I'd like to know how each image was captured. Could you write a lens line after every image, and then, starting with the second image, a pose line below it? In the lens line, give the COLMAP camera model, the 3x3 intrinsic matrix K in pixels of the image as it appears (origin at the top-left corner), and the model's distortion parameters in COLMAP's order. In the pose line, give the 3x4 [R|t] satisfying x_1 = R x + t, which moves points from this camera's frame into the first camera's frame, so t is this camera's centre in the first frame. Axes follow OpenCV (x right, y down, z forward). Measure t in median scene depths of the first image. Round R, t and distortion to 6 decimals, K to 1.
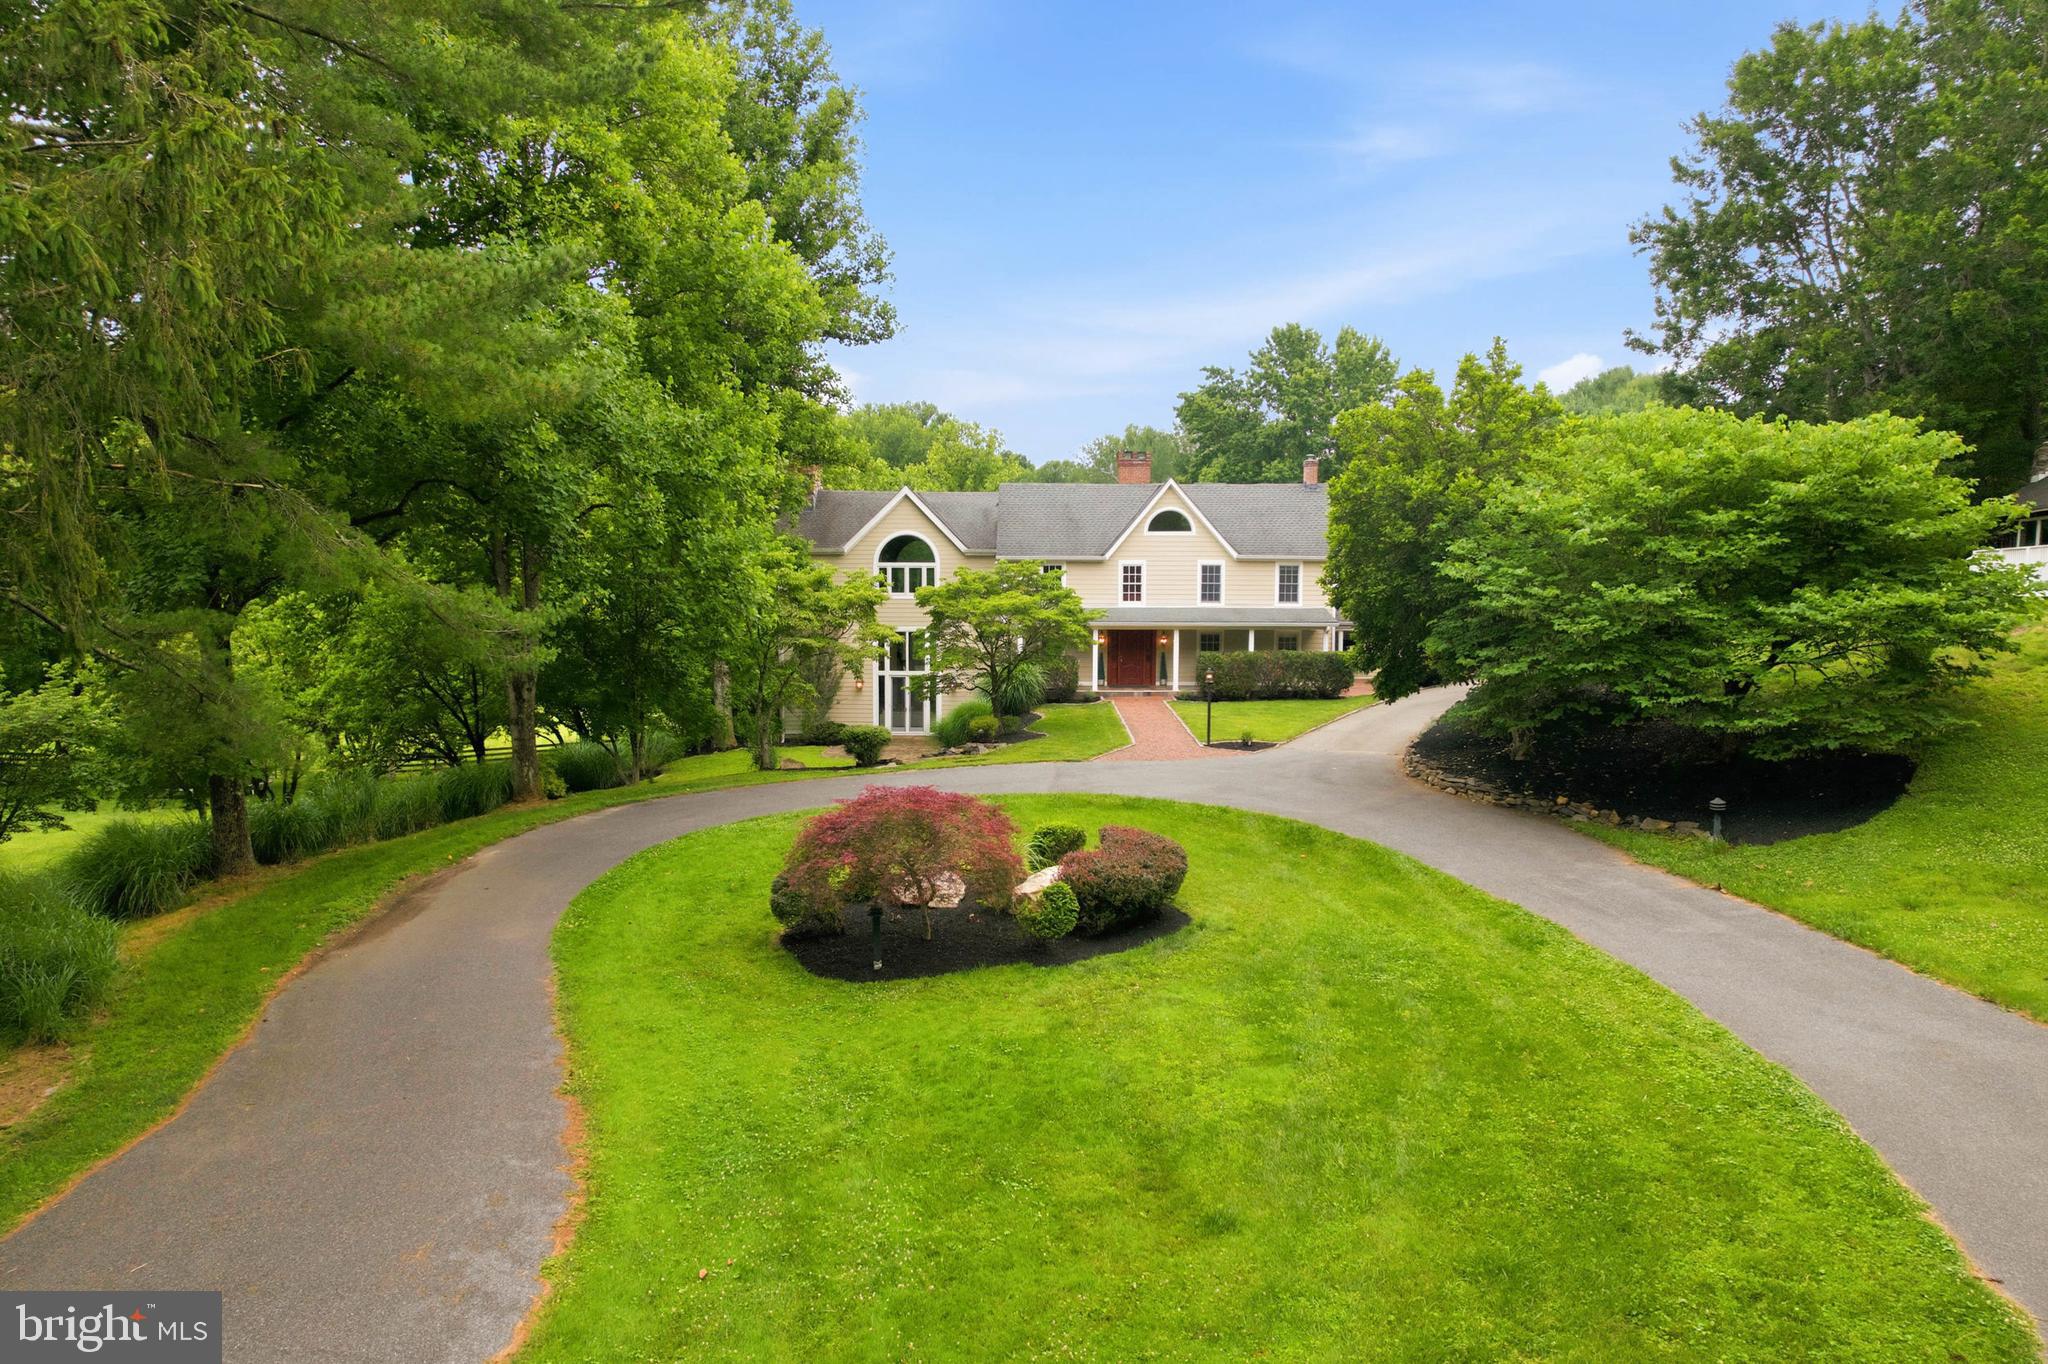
lens RADIAL K [[1331.2, 0, 1019.9], [0, 1331.2, 679.5], [0, 0, 1]] dist [-0.040230, 0.000466]
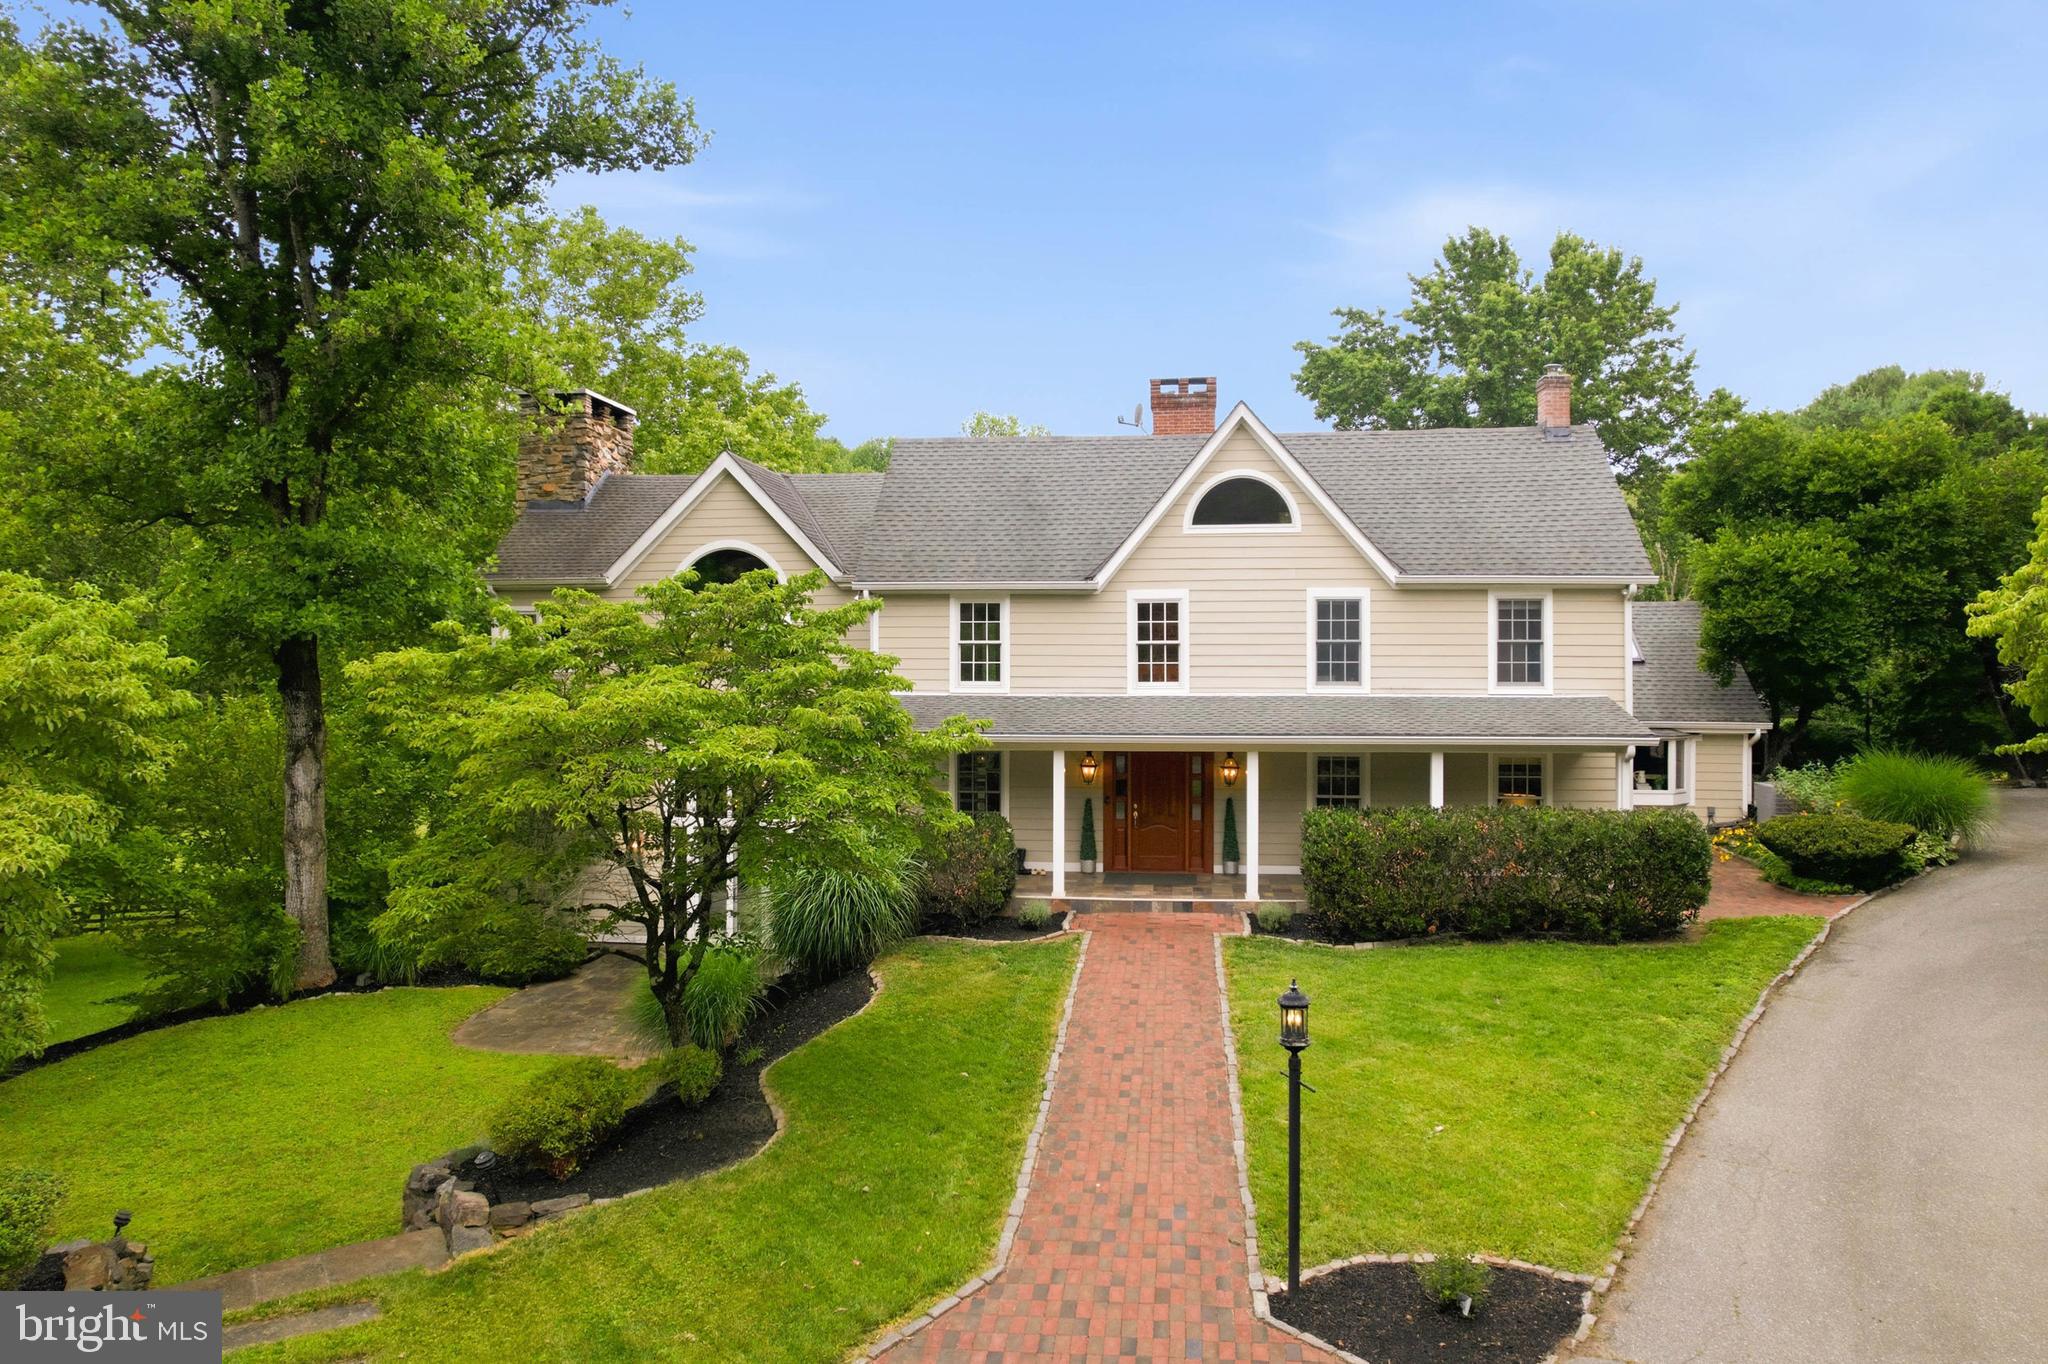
lens RADIAL K [[1331.2, 0, 1028.8], [0, 1331.2, 679.3], [0, 0, 1]] dist [-0.040230, 0.000466]
pose [[0.994570, -0.003360, -0.104018, 0.087520], [-0.001177, 0.999052, -0.043519, -0.040314], [0.104066, 0.043405, 0.993623, 0.552525]]
